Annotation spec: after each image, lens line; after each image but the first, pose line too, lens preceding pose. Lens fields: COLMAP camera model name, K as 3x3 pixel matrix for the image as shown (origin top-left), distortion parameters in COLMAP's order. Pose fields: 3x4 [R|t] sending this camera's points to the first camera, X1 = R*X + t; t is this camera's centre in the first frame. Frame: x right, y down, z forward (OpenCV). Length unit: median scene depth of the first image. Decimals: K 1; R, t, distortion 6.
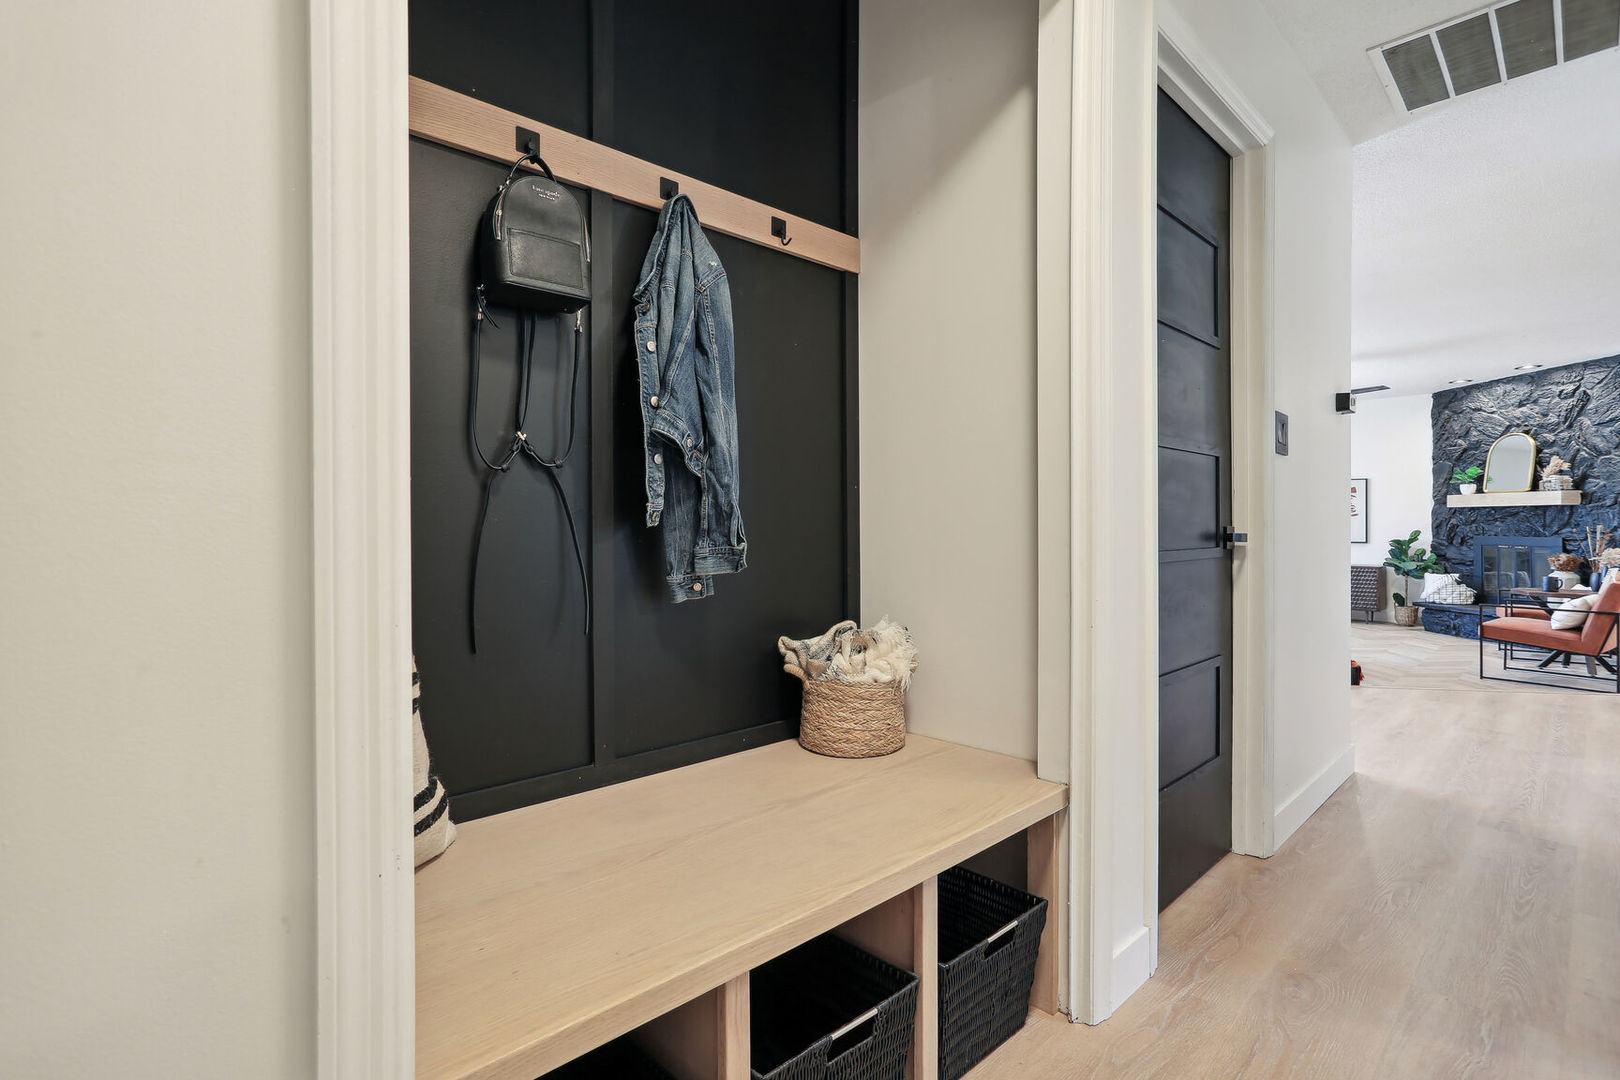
lens RADIAL K [[777.9, 0, 822.6], [0, 777.9, 528.8], [0, 0, 1]] dist [-0.003144, -0.000385]
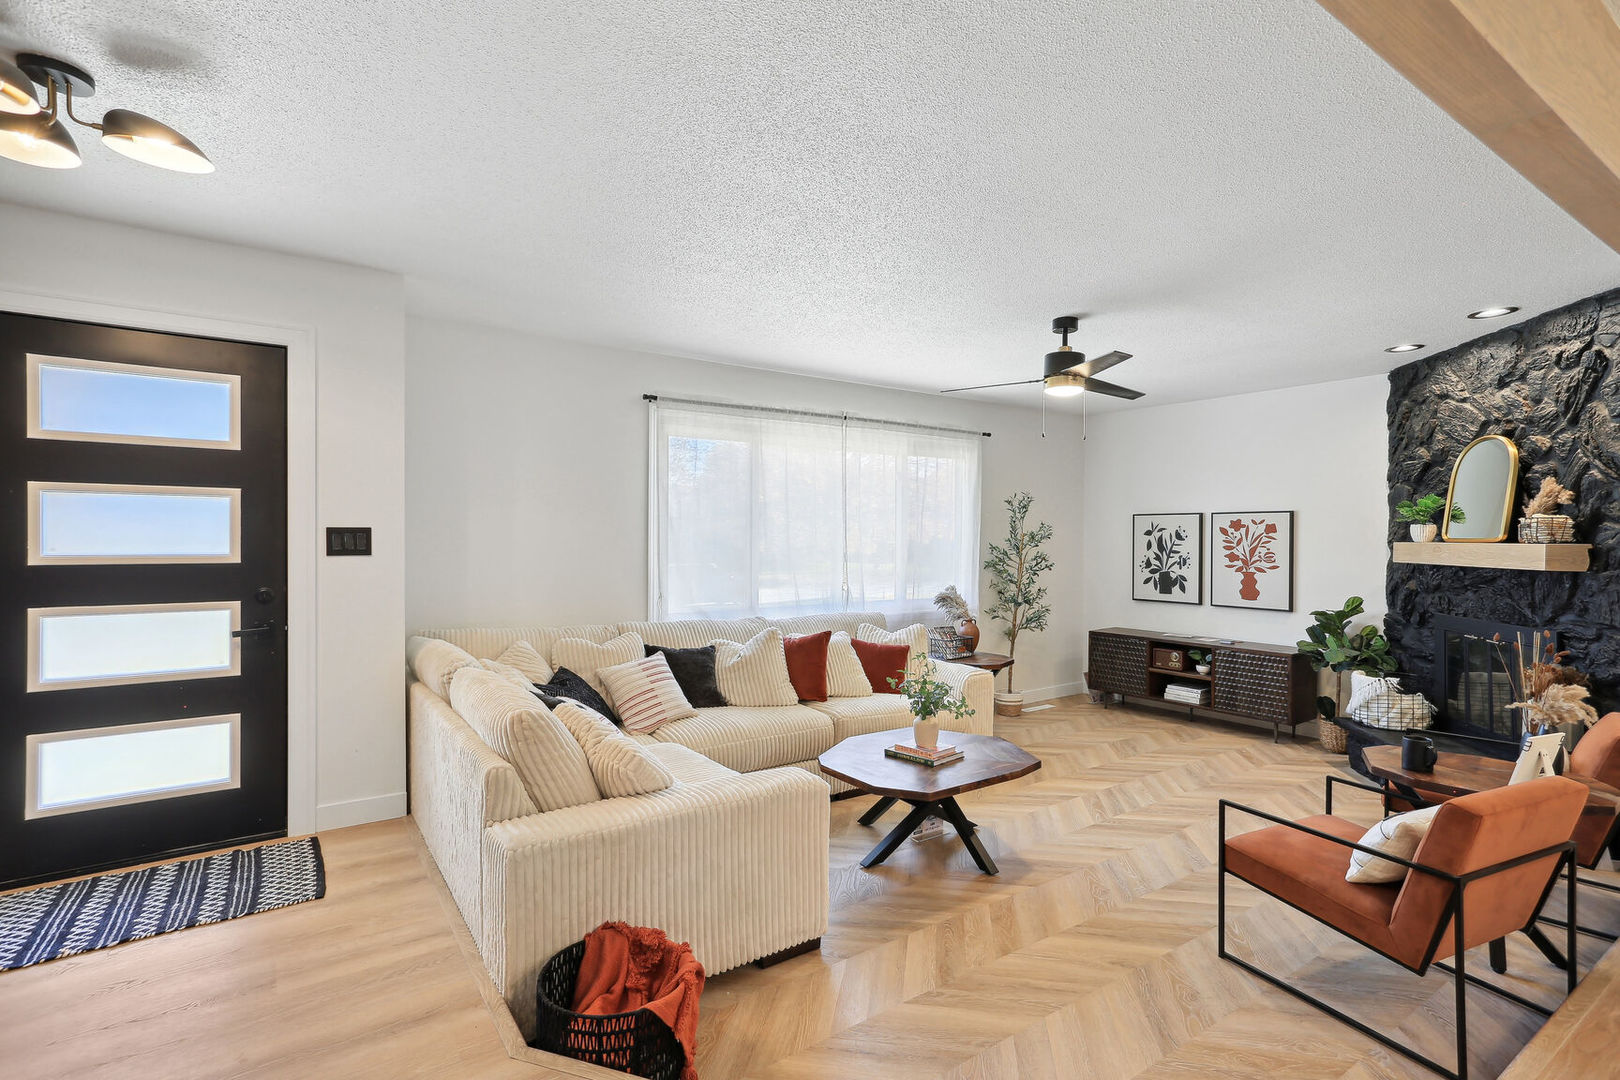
lens RADIAL K [[777.9, 0, 802.5], [0, 777.9, 546.4], [0, 0, 1]] dist [-0.003144, -0.000385]
pose [[0.983488, 0.007228, -0.180831, 0.512135], [-0.006537, 0.999969, 0.004421, -0.043267], [0.180857, -0.003166, 0.983504, 0.365710]]
